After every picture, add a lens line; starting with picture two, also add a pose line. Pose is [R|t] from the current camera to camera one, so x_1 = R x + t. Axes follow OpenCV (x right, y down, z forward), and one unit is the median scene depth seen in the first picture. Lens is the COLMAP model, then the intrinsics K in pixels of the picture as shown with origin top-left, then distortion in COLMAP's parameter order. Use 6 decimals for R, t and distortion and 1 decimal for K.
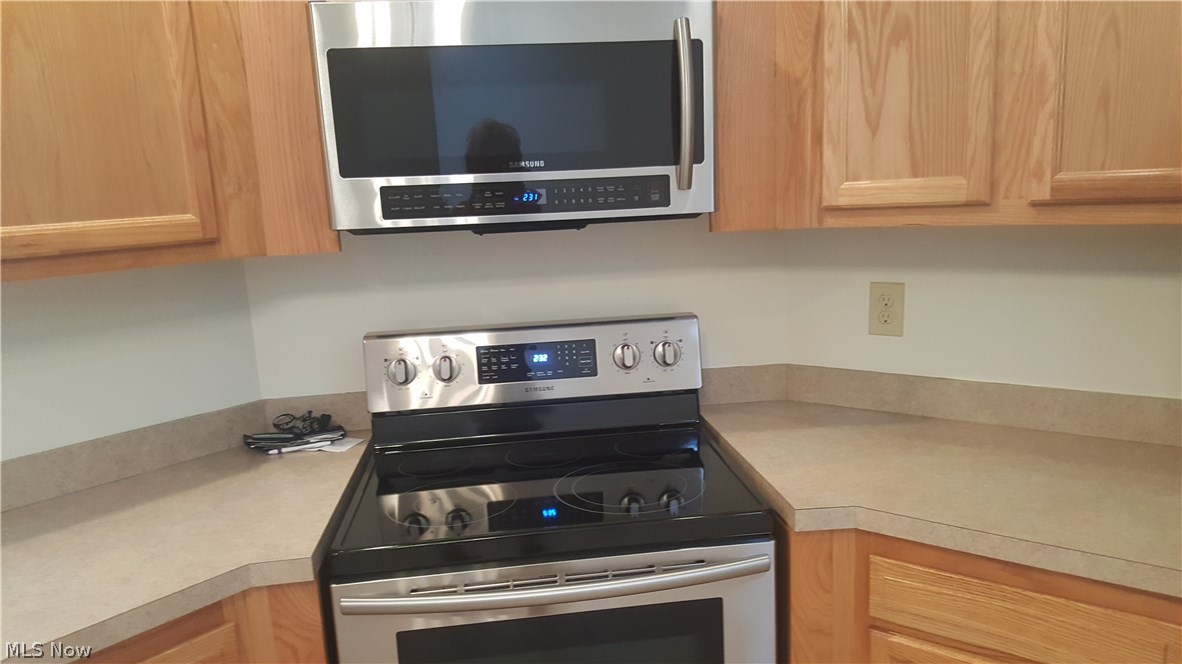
lens RADIAL K [[877.6, 0, 592.4], [0, 877.6, 368.9], [0, 0, 1]] dist [0.123725, -0.244663]
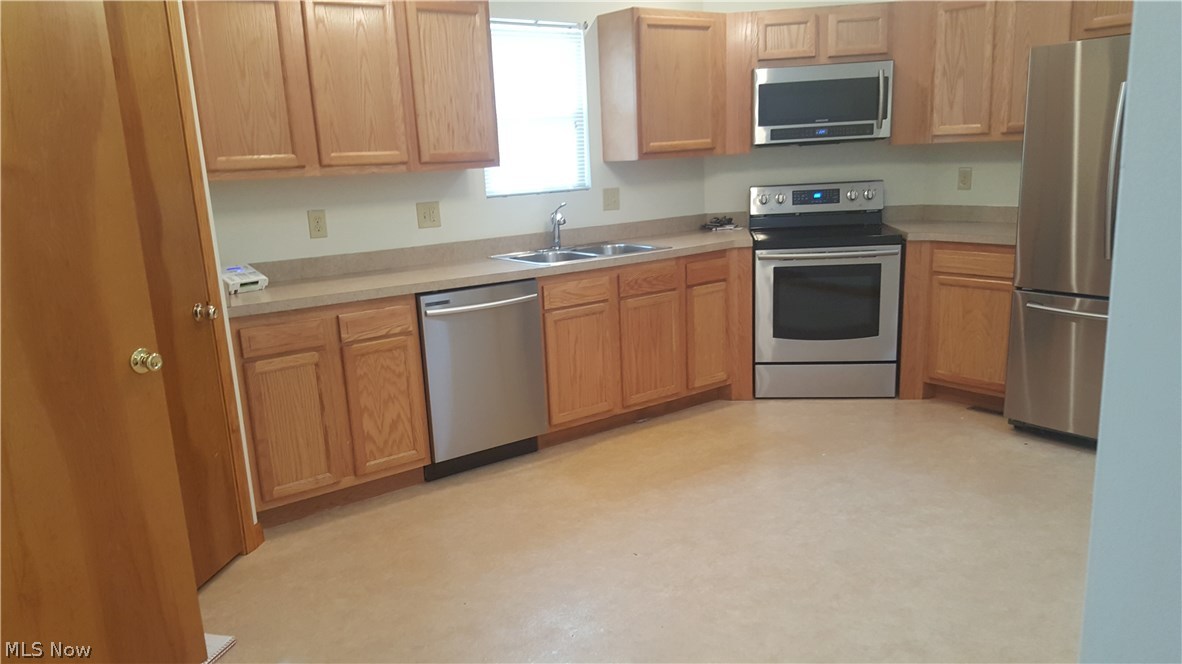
lens RADIAL K [[843.2, 0, 563.7], [0, 843.2, 363.2], [0, 0, 1]] dist [0.086202, -0.211215]
pose [[0.962492, 0.062289, -0.264061, -0.101870], [-0.048232, 0.997069, 0.059393, 0.433523], [0.266987, -0.044429, 0.962676, -1.929118]]
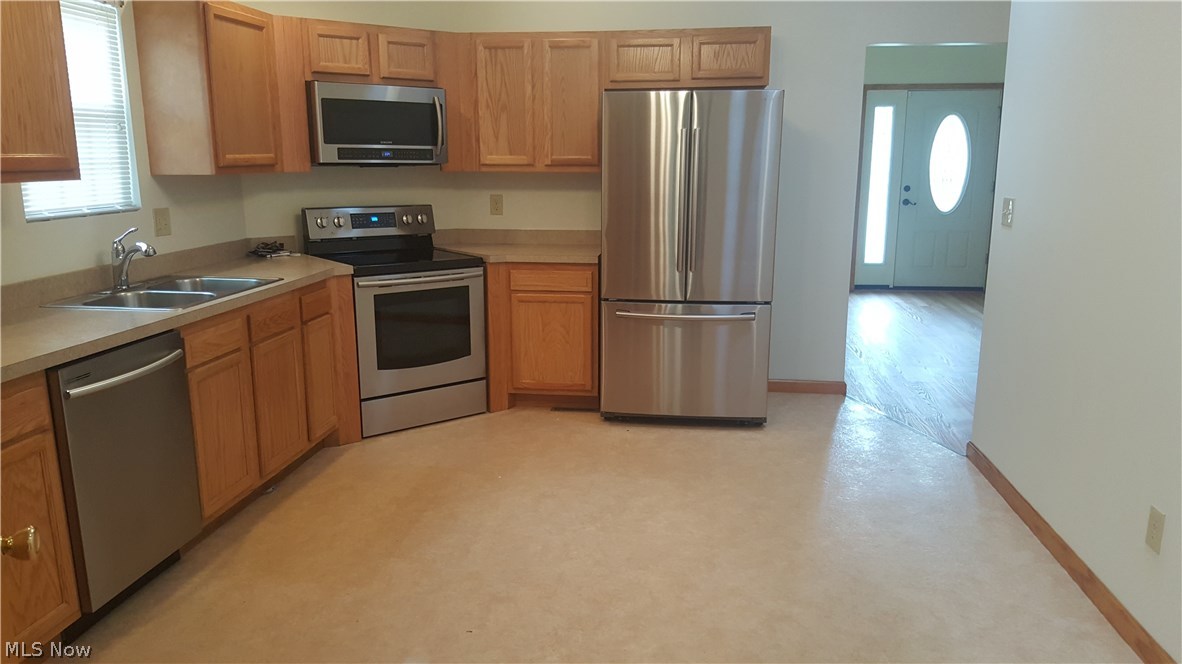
lens RADIAL K [[856.2, 0, 595.1], [0, 856.2, 347.4], [0, 0, 1]] dist [0.103414, -0.224473]
pose [[0.850526, -0.065351, 0.521857, -0.978085], [0.062854, 0.997769, 0.022510, 0.395789], [-0.522163, 0.013656, 0.852736, -1.668603]]
